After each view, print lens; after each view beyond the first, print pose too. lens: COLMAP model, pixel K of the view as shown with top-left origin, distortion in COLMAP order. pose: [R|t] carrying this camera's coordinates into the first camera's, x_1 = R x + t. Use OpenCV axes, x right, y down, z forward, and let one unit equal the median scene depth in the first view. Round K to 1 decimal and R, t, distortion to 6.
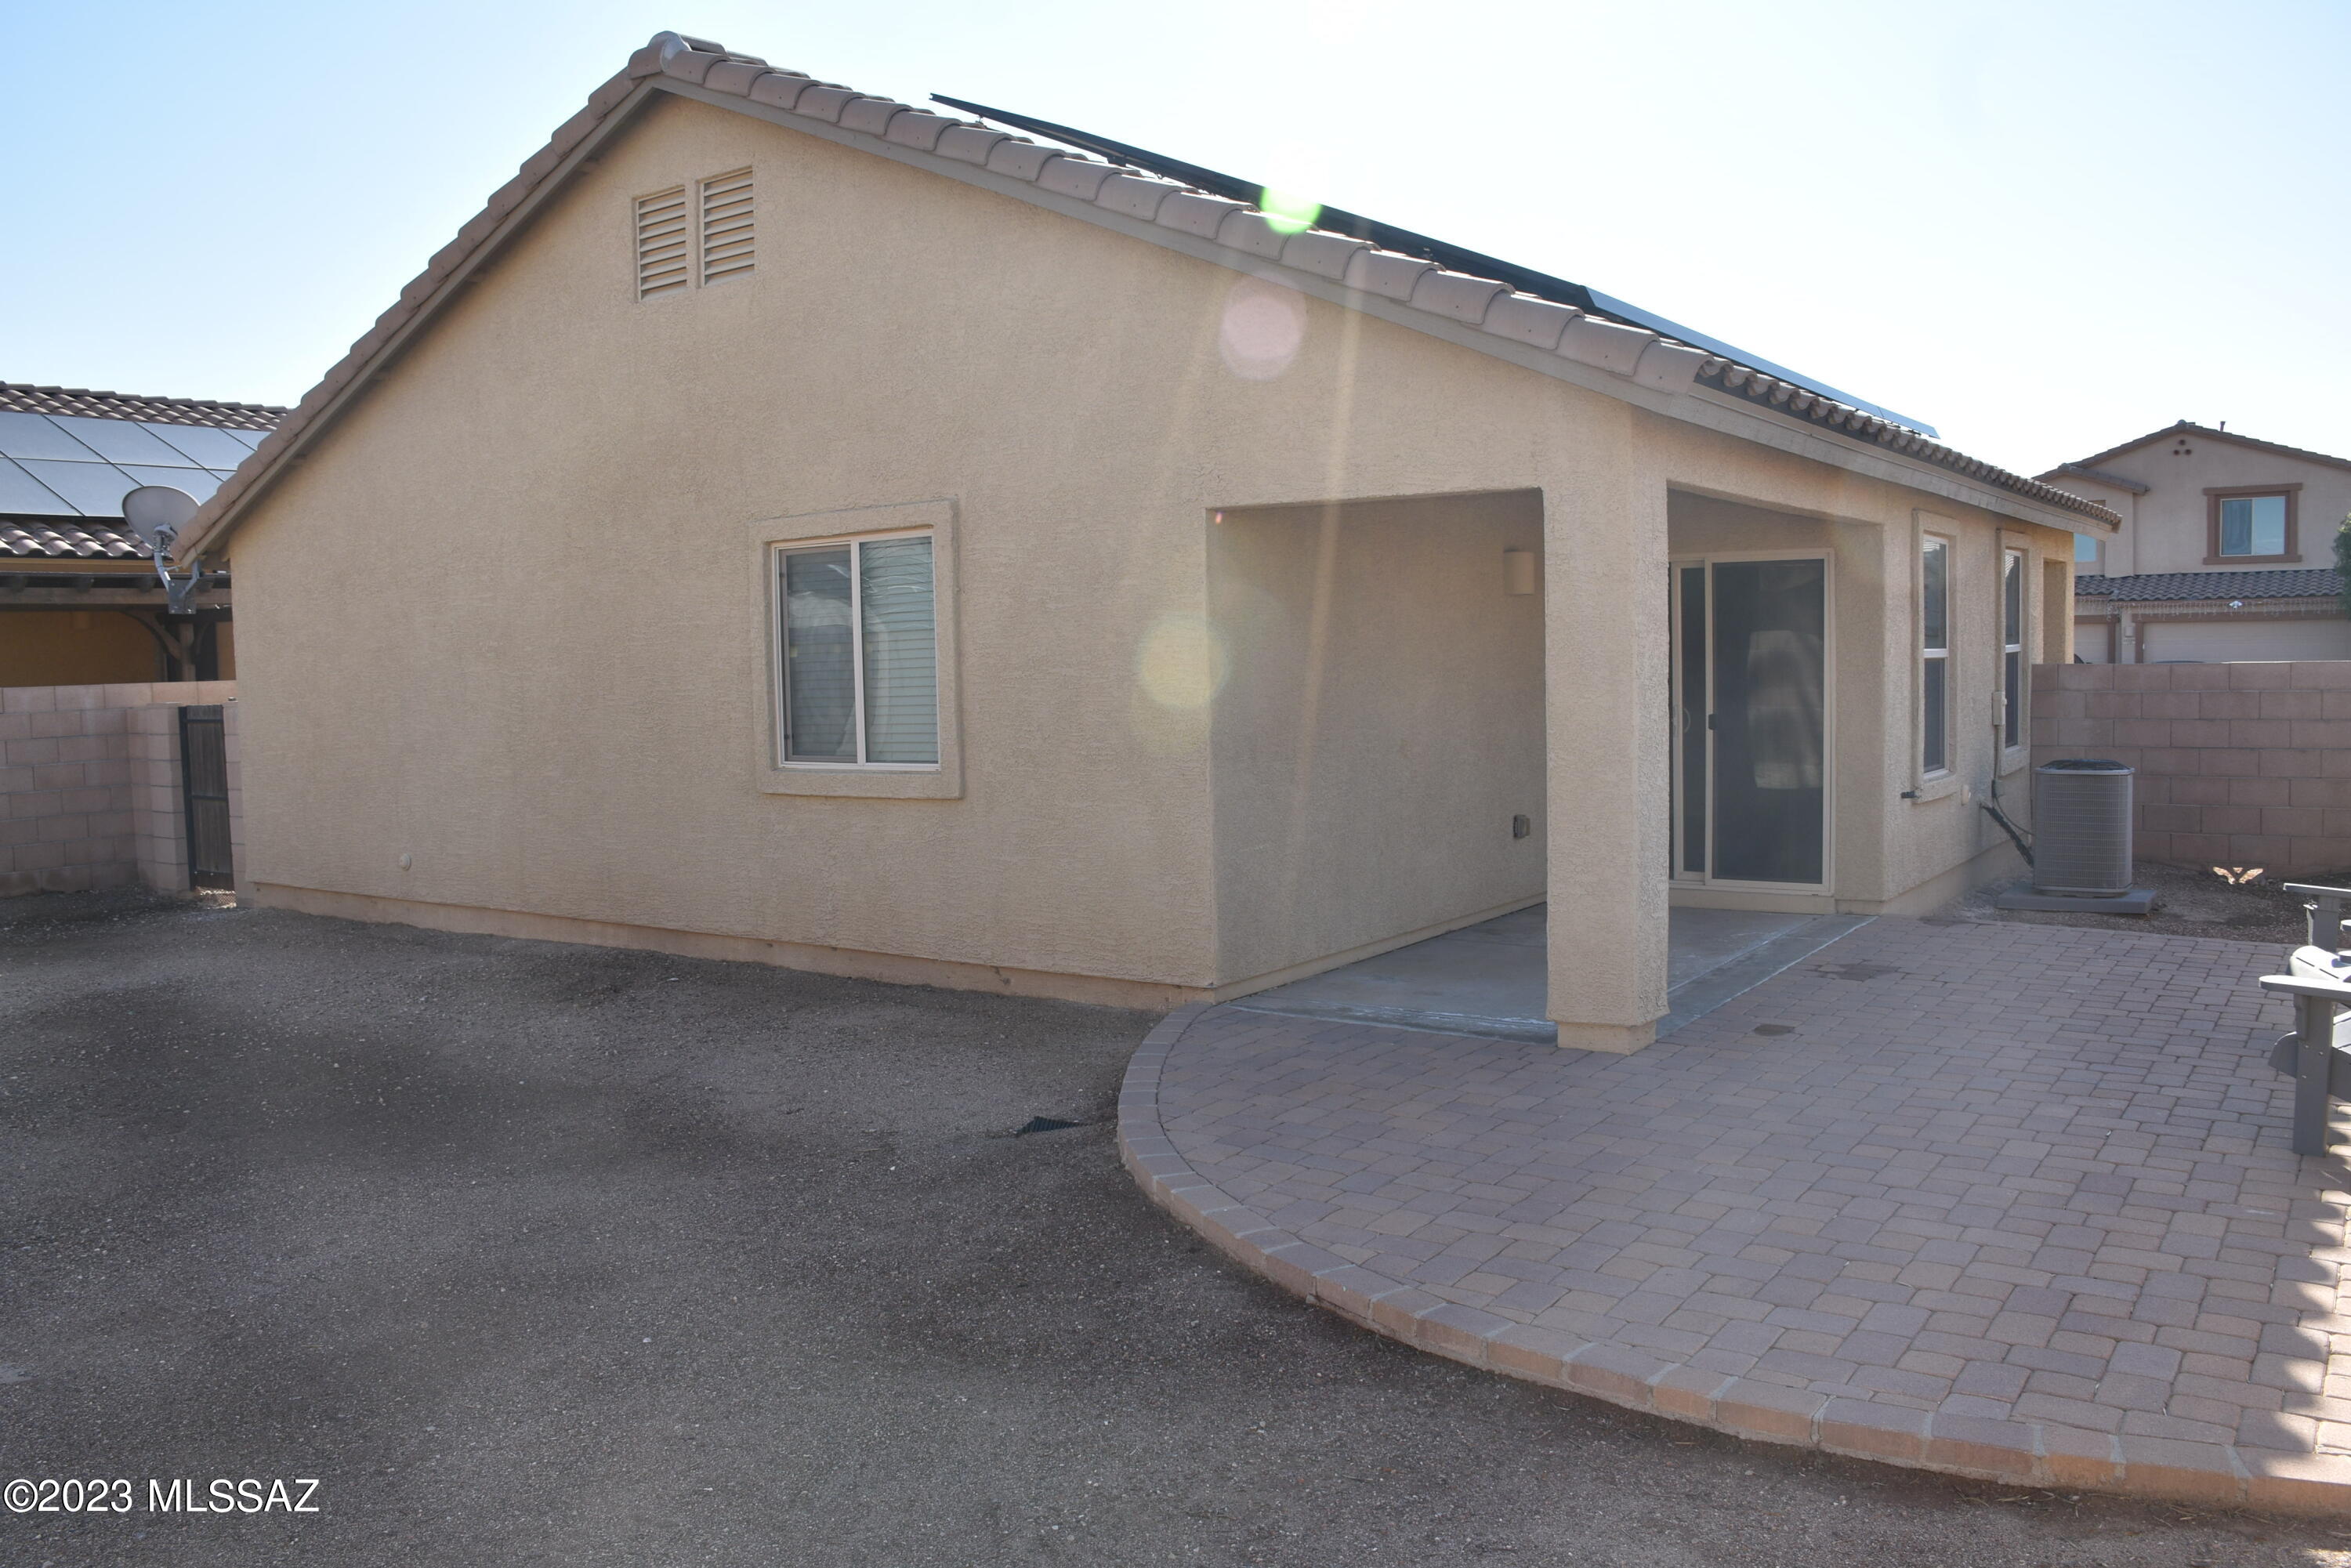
lens RADIAL K [[1833.0, 0, 1160.5], [0, 1833.0, 780.4], [0, 0, 1]] dist [-0.151845, 0.107309]
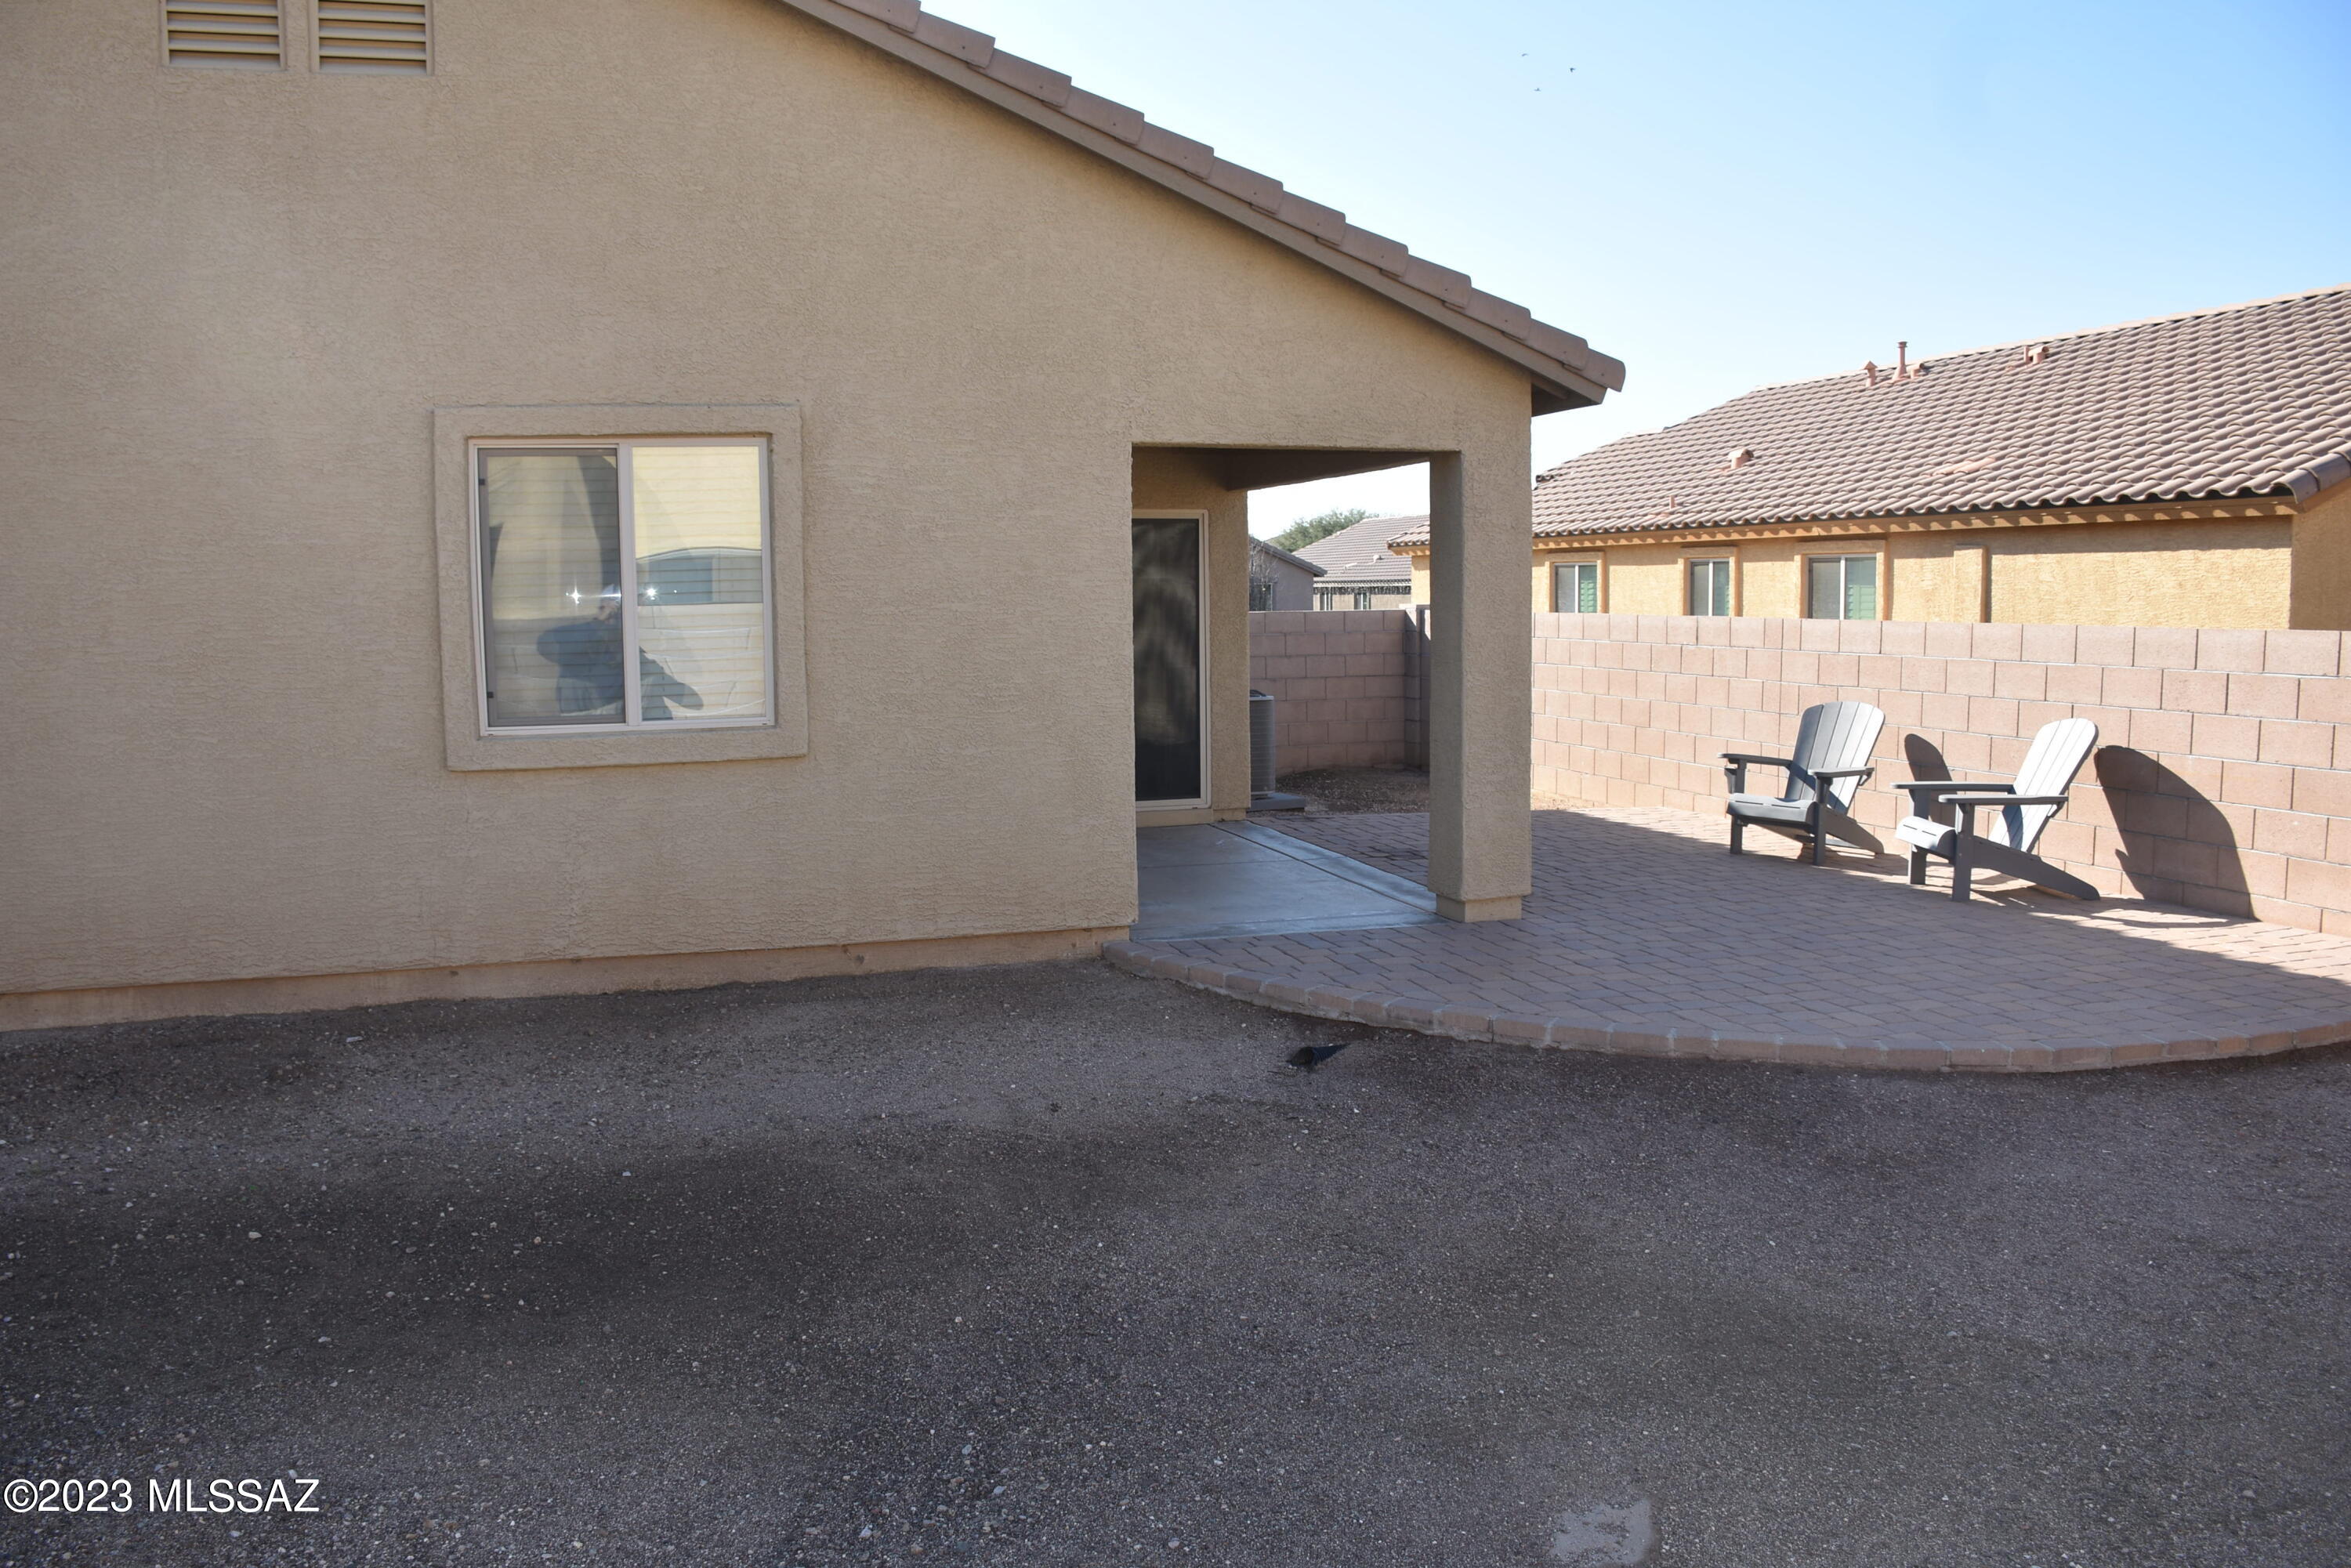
lens RADIAL K [[1833.0, 0, 1141.7], [0, 1833.0, 785.1], [0, 0, 1]] dist [-0.151845, 0.107309]
pose [[0.612307, -0.066517, 0.787817, -0.686684], [0.052416, 0.997678, 0.043497, -0.005119], [-0.788880, 0.014661, 0.614372, 0.349136]]
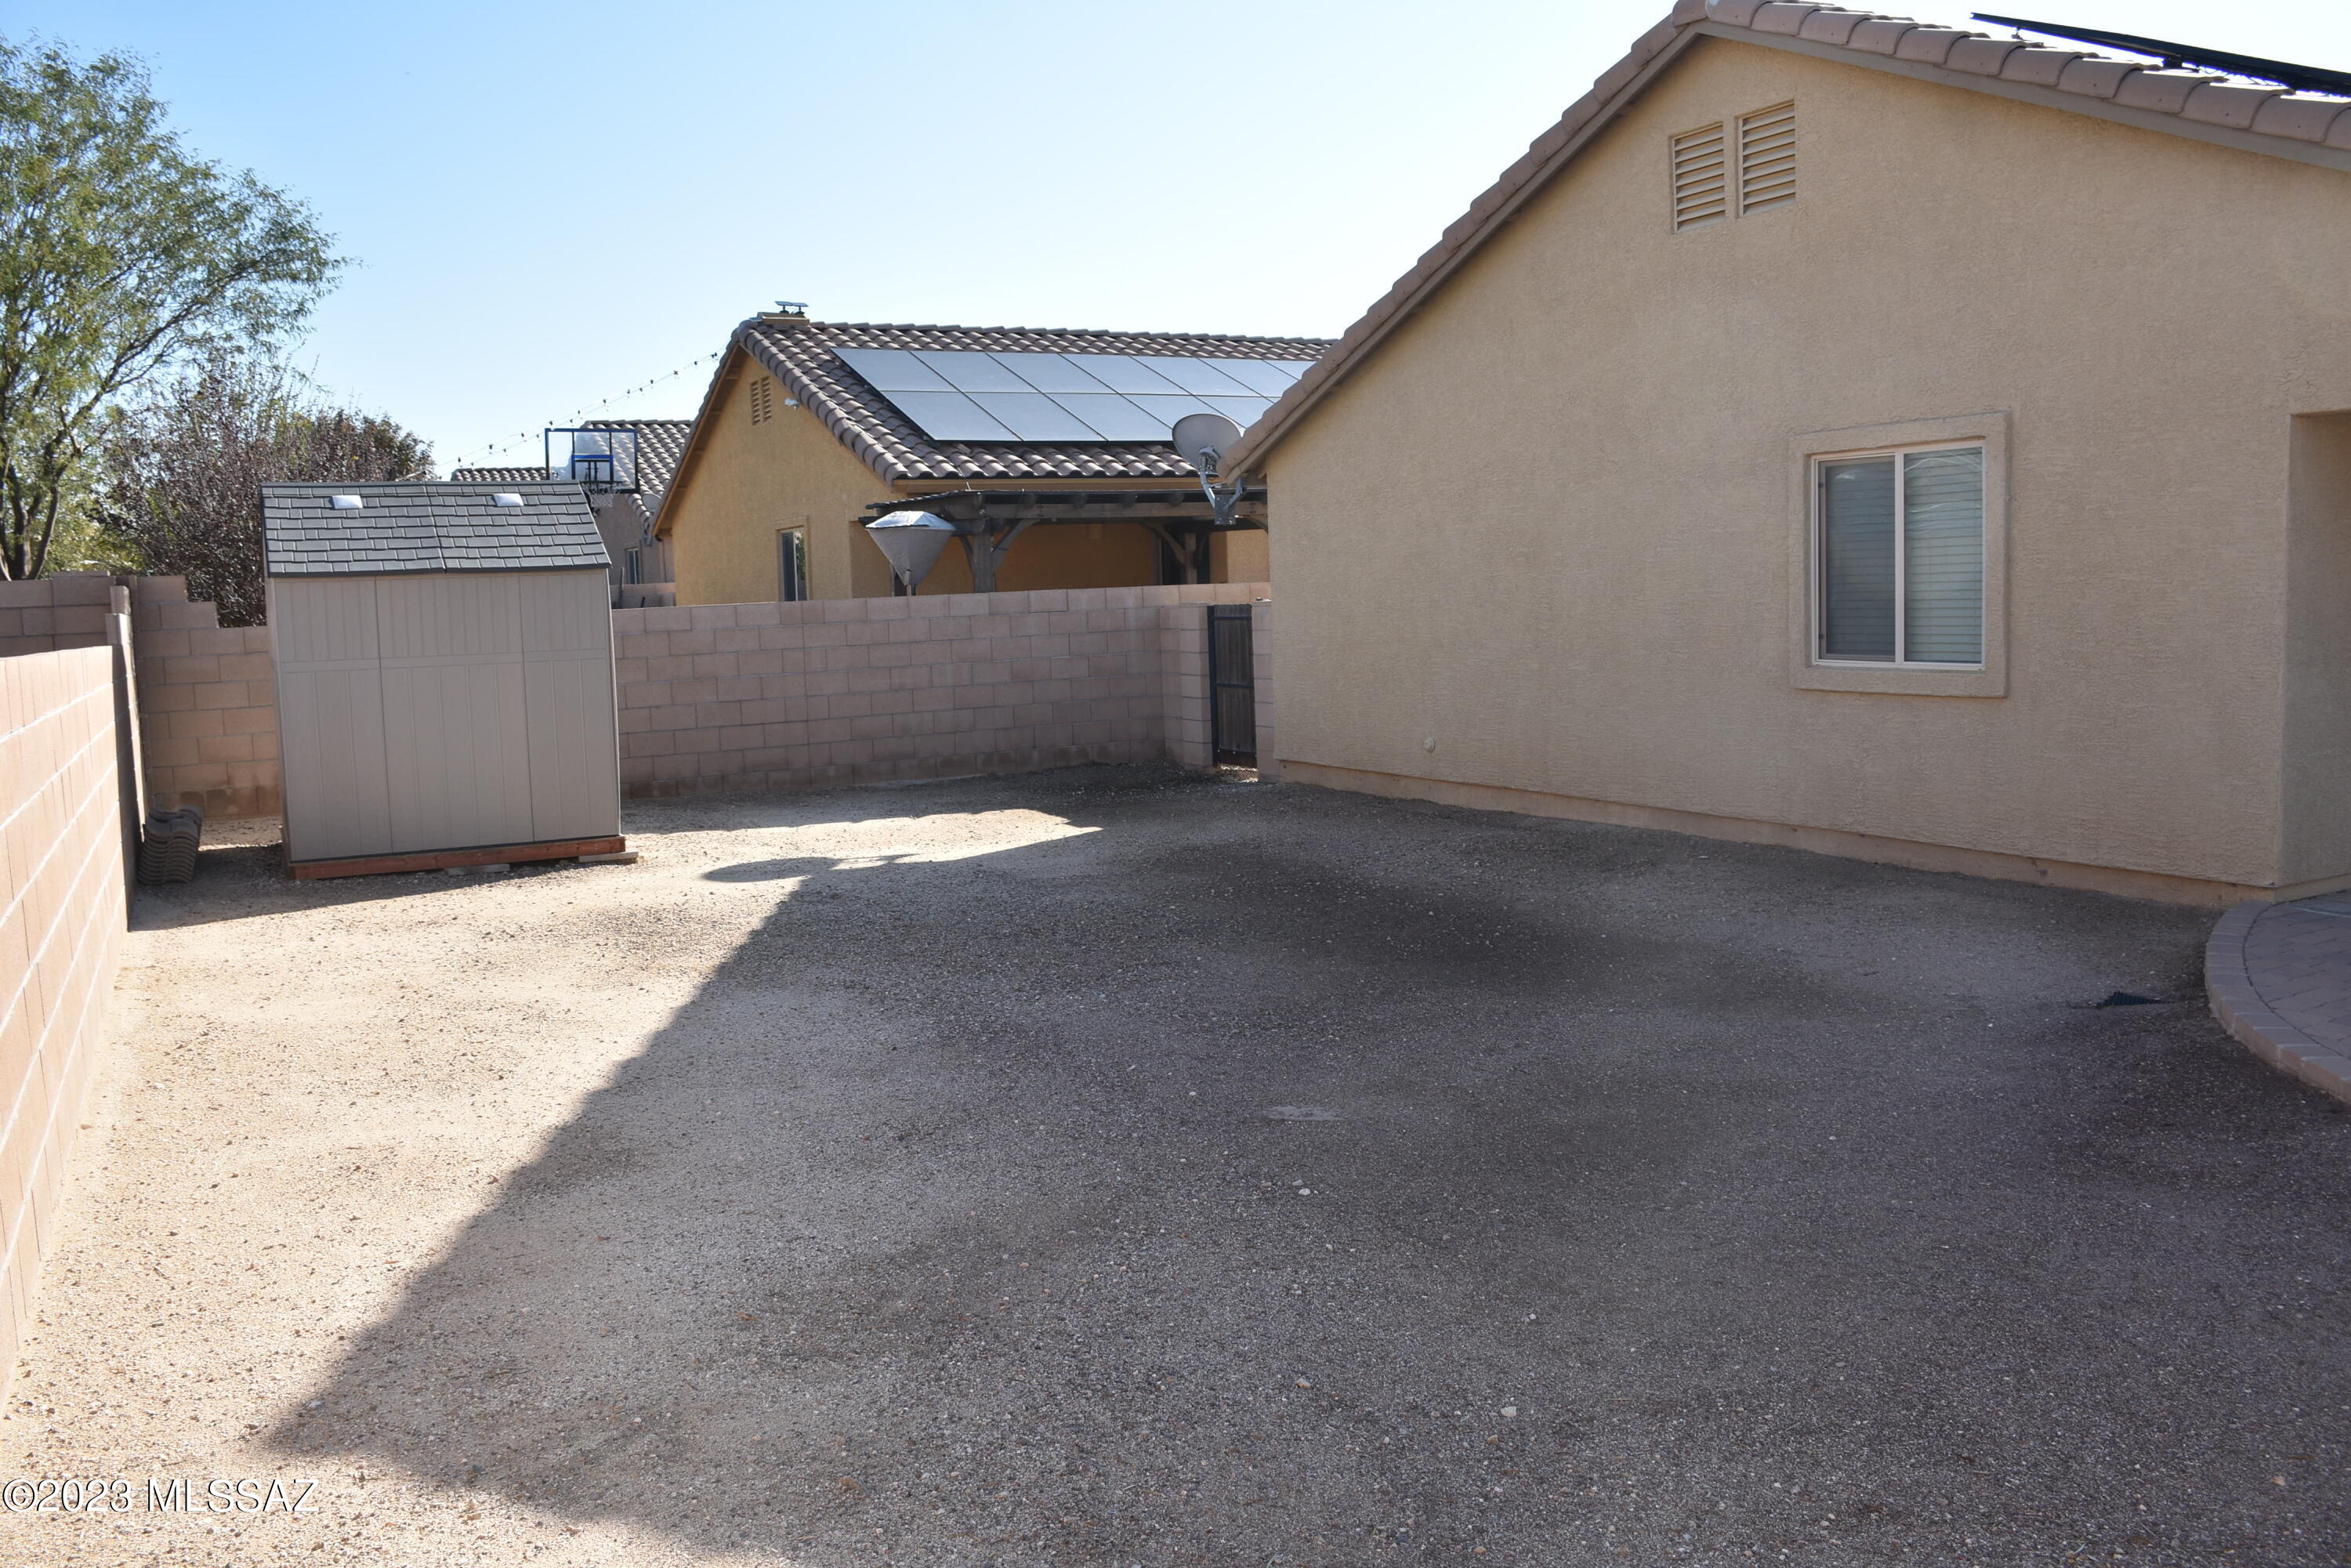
lens RADIAL K [[1833.0, 0, 1166.7], [0, 1833.0, 781.1], [0, 0, 1]] dist [-0.151845, 0.107309]
pose [[0.899062, 0.040706, -0.435926, -0.093946], [-0.018074, 0.998270, 0.055941, 0.009562], [0.437449, -0.042415, 0.898242, -0.133458]]
